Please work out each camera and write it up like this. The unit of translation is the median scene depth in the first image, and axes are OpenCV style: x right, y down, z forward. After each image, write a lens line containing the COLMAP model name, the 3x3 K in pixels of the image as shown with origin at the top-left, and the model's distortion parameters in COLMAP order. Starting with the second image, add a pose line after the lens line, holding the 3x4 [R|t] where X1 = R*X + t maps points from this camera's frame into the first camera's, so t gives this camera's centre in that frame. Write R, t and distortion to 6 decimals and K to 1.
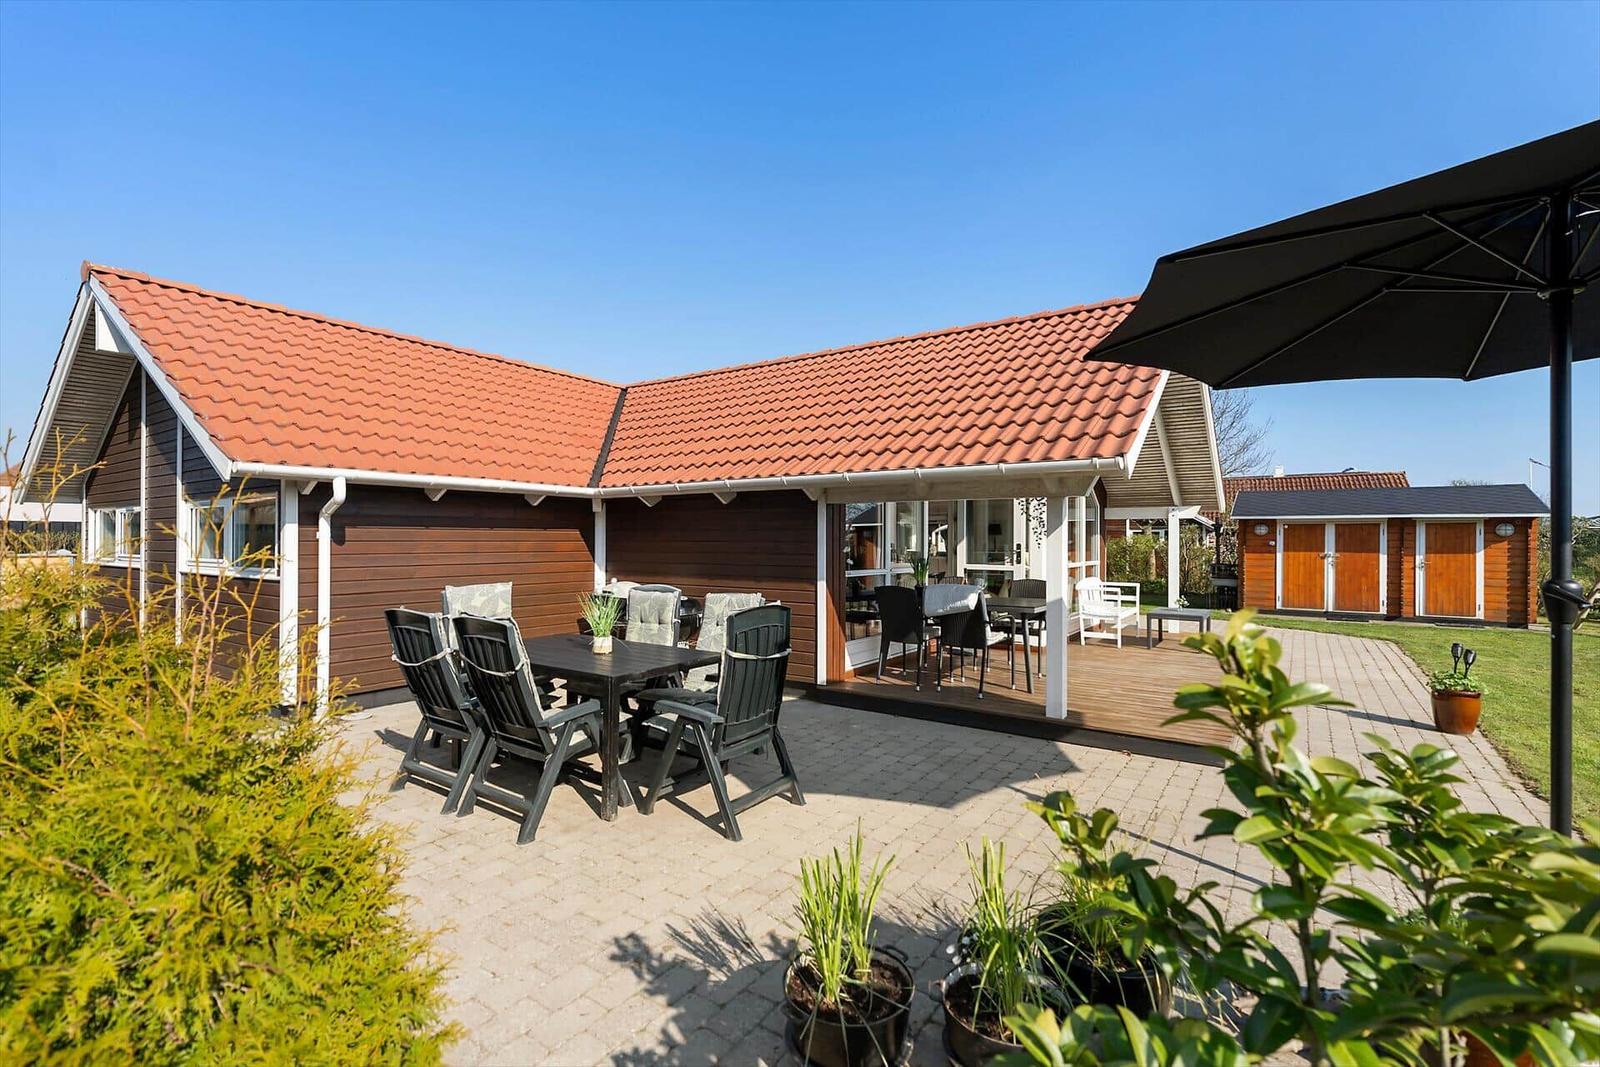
lens RADIAL K [[688.7, 0, 817.4], [0, 688.7, 532.6], [0, 0, 1]] dist [0.000432, 0.000024]
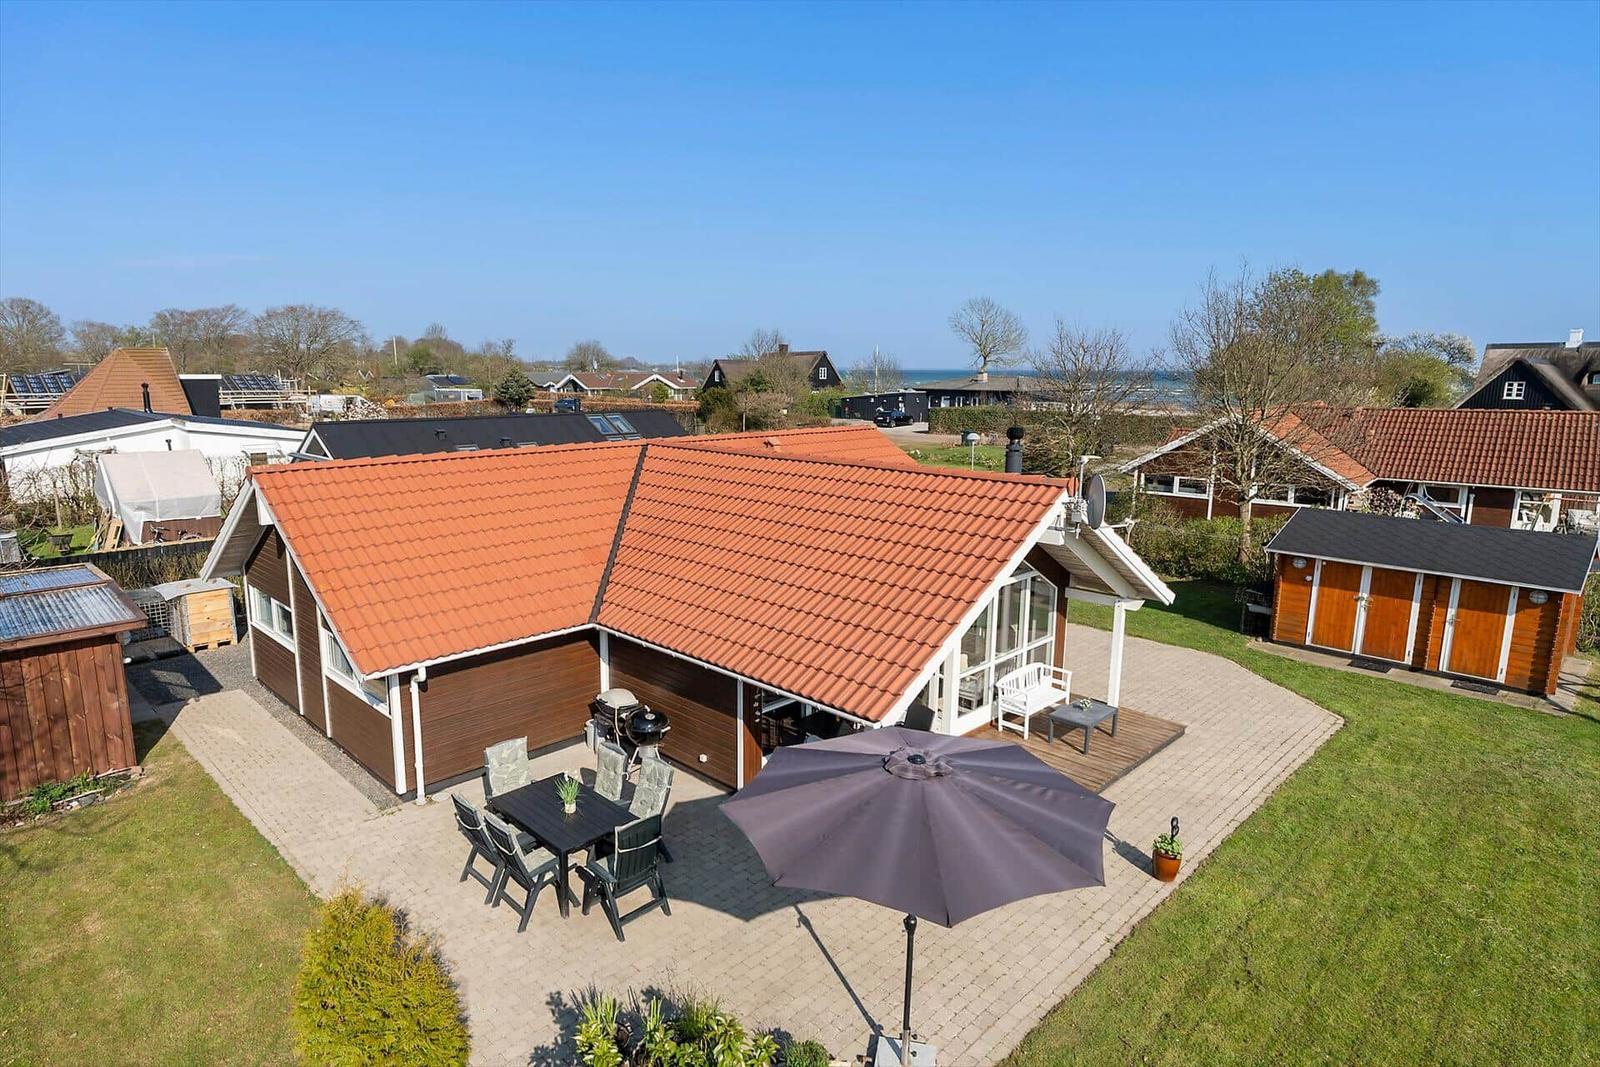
lens RADIAL K [[854.6, 0, 824.3], [0, 854.6, 514.0], [0, 0, 1]] dist [-0.003927, -0.000613]
pose [[0.987662, 0.038847, -0.151704, 0.196798], [-0.013212, 0.985960, 0.166460, -0.296228], [0.156041, -0.162402, 0.974308, -0.277401]]
